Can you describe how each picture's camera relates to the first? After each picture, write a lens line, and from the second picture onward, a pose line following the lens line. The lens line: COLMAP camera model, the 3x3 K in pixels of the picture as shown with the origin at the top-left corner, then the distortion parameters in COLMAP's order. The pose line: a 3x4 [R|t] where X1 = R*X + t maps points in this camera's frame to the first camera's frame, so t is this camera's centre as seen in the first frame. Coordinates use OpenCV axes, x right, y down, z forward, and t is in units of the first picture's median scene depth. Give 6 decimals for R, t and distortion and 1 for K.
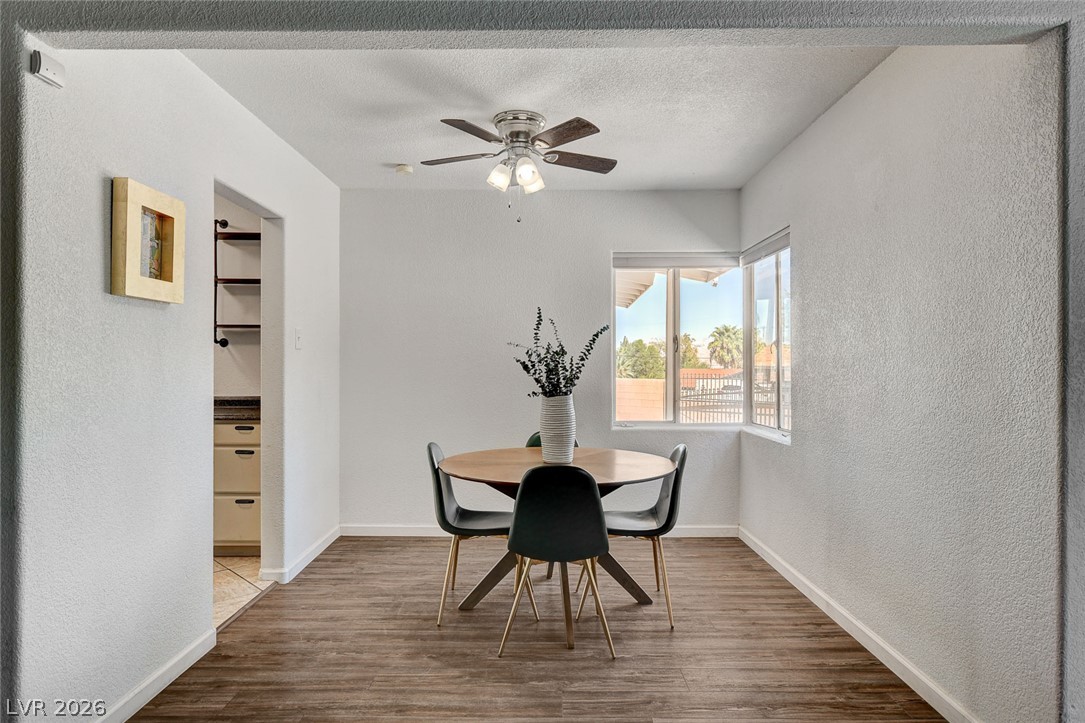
lens RADIAL K [[637.2, 0, 542.5], [0, 637.2, 361.5], [0, 0, 1]] dist [-0.005776, -0.001914]
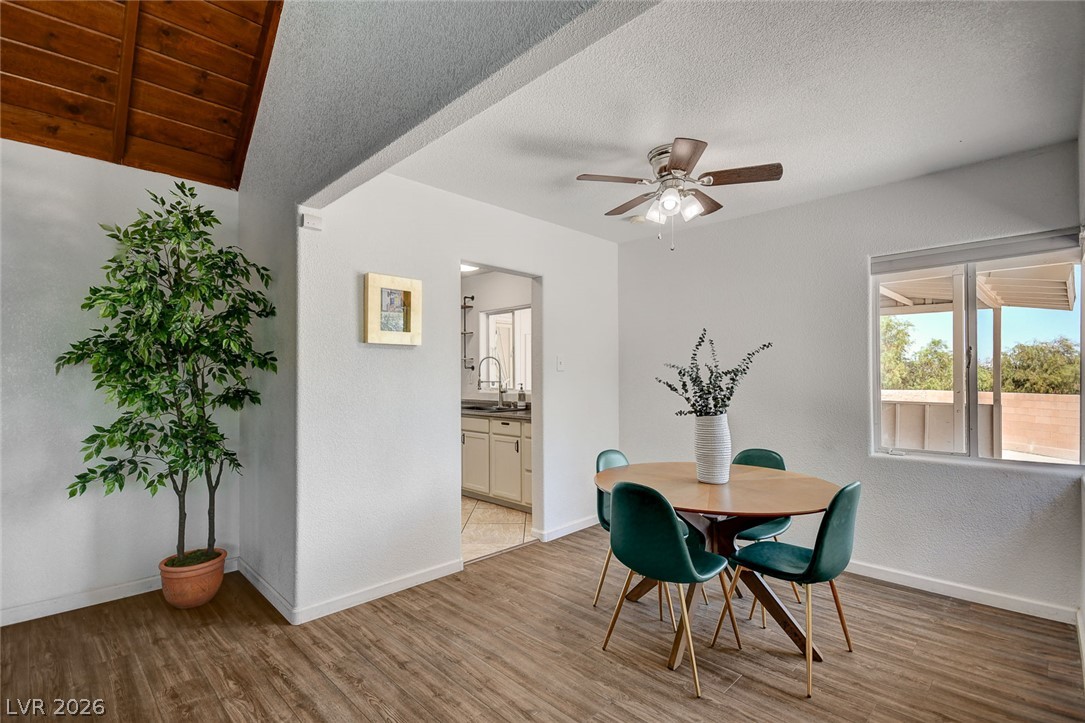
lens RADIAL K [[499.8, 0, 540.2], [0, 499.8, 373.0], [0, 0, 1]] dist [0.000689, -0.000720]
pose [[0.709749, -0.008160, -0.704407, 0.397893], [0.004142, 0.999964, -0.007411, -0.008868], [0.704442, 0.002342, 0.709758, 0.257331]]
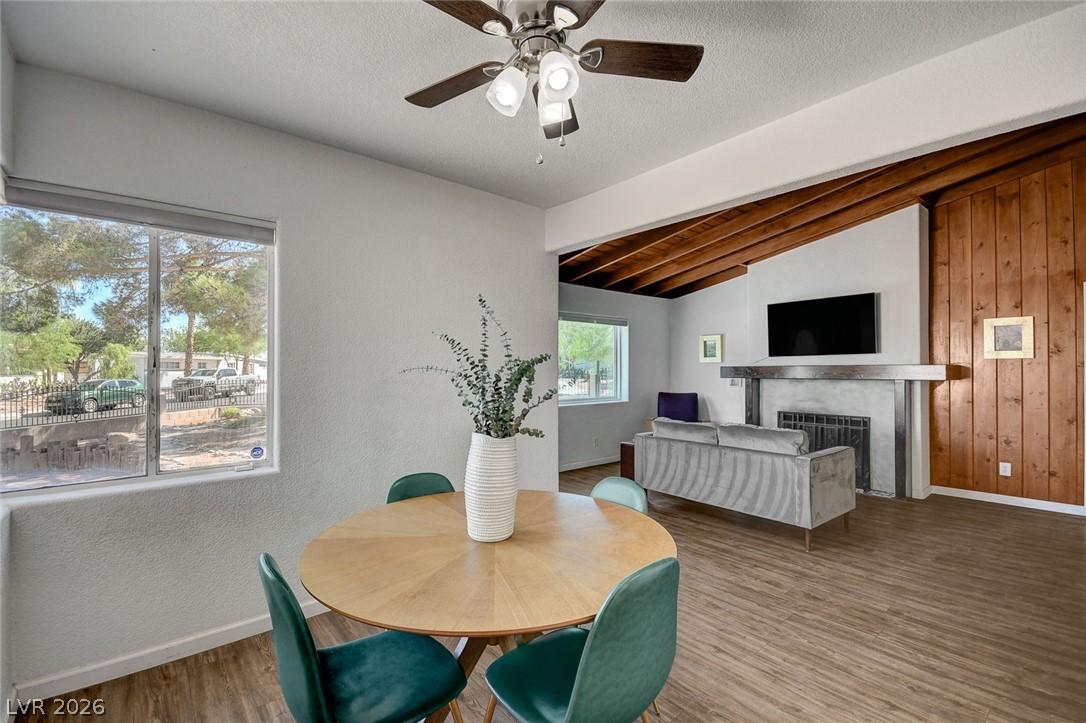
lens RADIAL K [[472.0, 0, 535.7], [0, 472.0, 368.8], [0, 0, 1]] dist [0.028290, -0.016705]
pose [[-0.638778, -0.001892, 0.769389, -0.399665], [-0.003476, 0.999994, -0.000427, -0.016765], [-0.769383, -0.002947, -0.638781, 1.321083]]
